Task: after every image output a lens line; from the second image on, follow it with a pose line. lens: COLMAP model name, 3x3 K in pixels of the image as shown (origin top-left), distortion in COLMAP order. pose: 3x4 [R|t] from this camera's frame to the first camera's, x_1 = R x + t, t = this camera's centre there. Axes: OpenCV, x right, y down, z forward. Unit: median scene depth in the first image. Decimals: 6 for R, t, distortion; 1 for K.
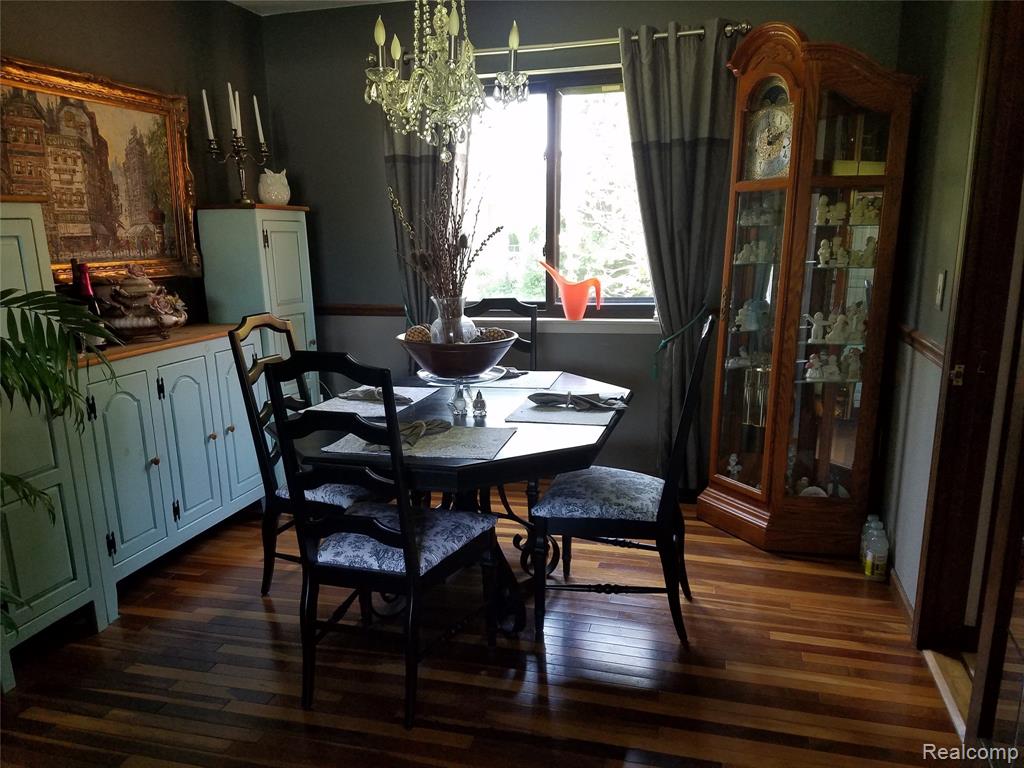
lens RADIAL K [[801.6, 0, 523.3], [0, 801.6, 418.2], [0, 0, 1]] dist [0.047998, -0.046380]
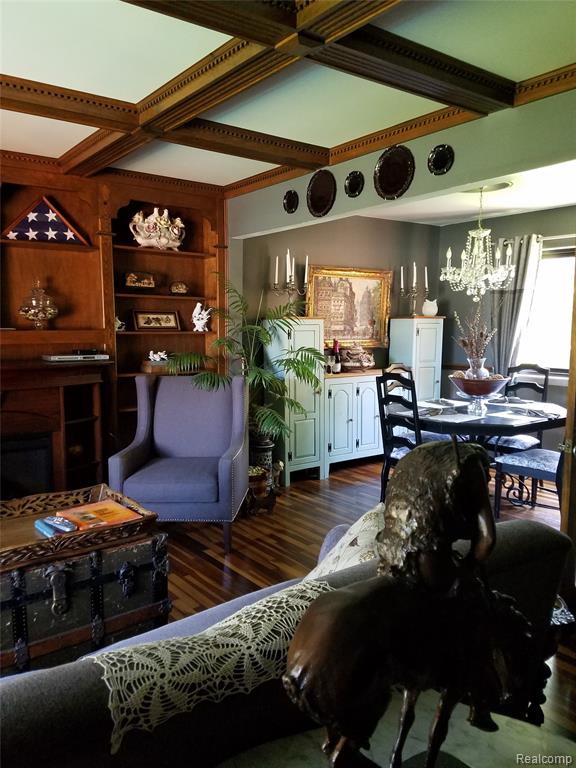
lens RADIAL K [[601.2, 0, 287.4], [0, 601.2, 385.1], [0, 0, 1]] dist [0.047998, -0.046380]
pose [[0.793607, 0.073664, -0.603954, 0.471390], [-0.149303, 0.985871, -0.075941, 0.112295], [0.589827, 0.150440, 0.793393, -0.562049]]
